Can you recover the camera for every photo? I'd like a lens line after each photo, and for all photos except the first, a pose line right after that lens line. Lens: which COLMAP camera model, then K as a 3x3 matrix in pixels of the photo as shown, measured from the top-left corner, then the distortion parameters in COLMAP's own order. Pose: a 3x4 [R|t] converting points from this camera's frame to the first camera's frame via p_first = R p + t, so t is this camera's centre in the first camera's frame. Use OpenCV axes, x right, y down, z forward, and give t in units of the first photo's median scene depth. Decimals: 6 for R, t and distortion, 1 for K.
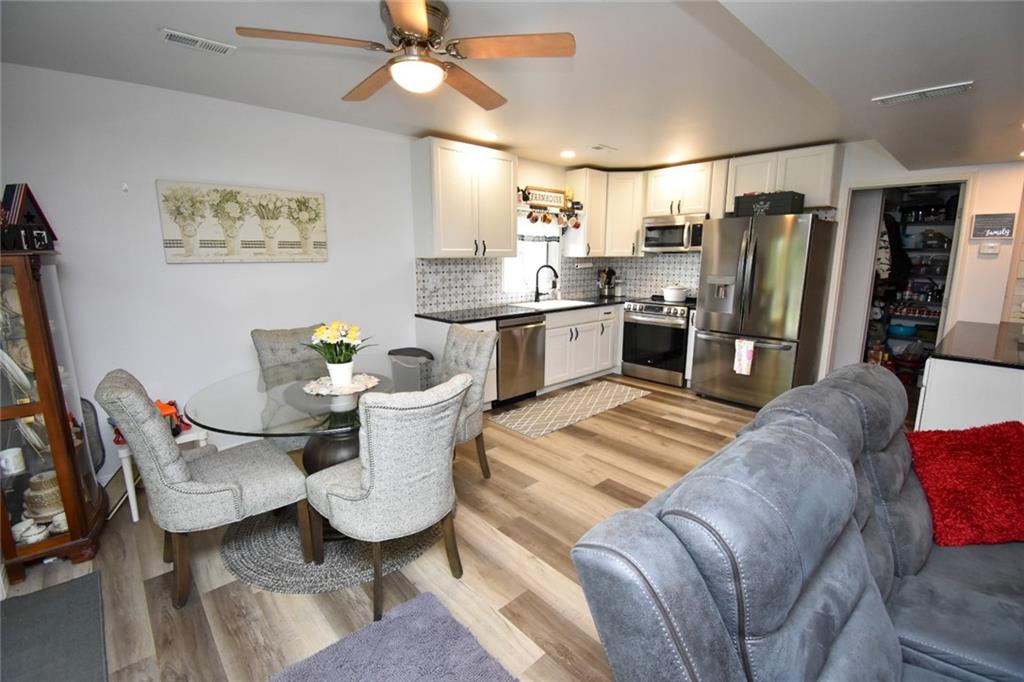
lens RADIAL K [[445.3, 0, 512.0], [0, 445.3, 341.0], [0, 0, 1]] dist [0.001122, -0.015303]
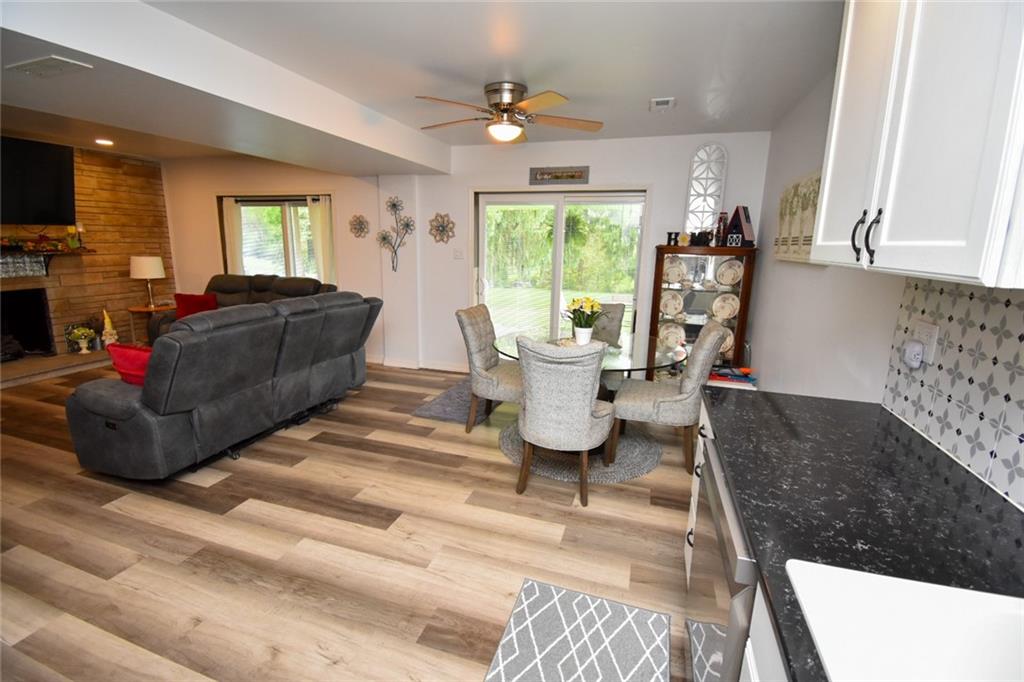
lens RADIAL K [[445.3, 0, 512.0], [0, 445.3, 341.0], [0, 0, 1]] dist [0.001122, -0.015303]
pose [[-0.866018, 0.085133, -0.492712, 0.224594], [-0.120285, 0.920990, 0.370553, -0.185680], [0.485330, 0.380171, -0.787353, 0.940699]]
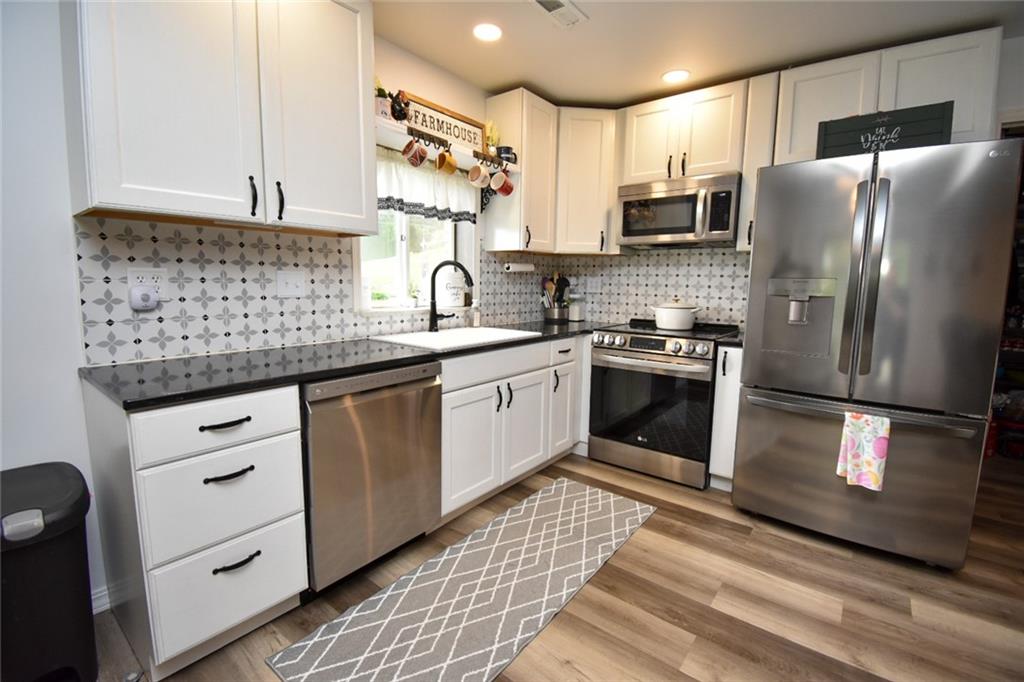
lens RADIAL K [[445.3, 0, 512.0], [0, 445.3, 341.0], [0, 0, 1]] dist [0.001122, -0.015303]
pose [[0.987723, -0.006176, 0.156095, 0.067334], [0.014701, 0.998458, -0.053522, -0.048349], [-0.155524, 0.055159, 0.986291, 0.483365]]
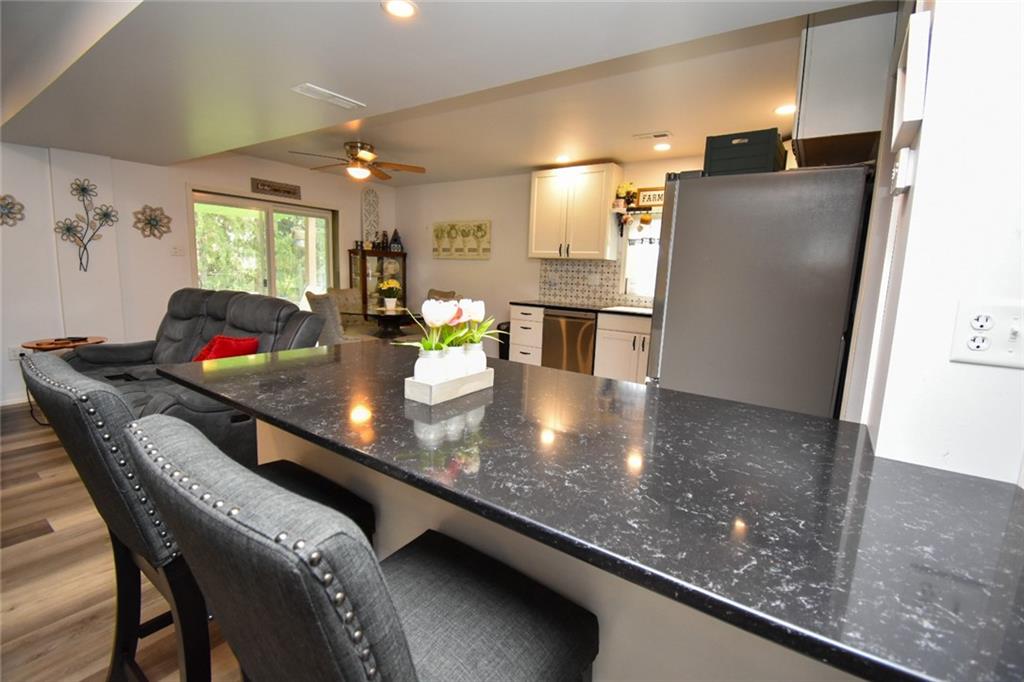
lens RADIAL K [[445.3, 0, 512.0], [0, 445.3, 341.0], [0, 0, 1]] dist [0.001122, -0.015303]
pose [[0.216444, 0.158546, -0.963335, 0.912966], [-0.223926, 0.968483, 0.109081, -0.058365], [0.950268, 0.192106, 0.245125, 0.509075]]
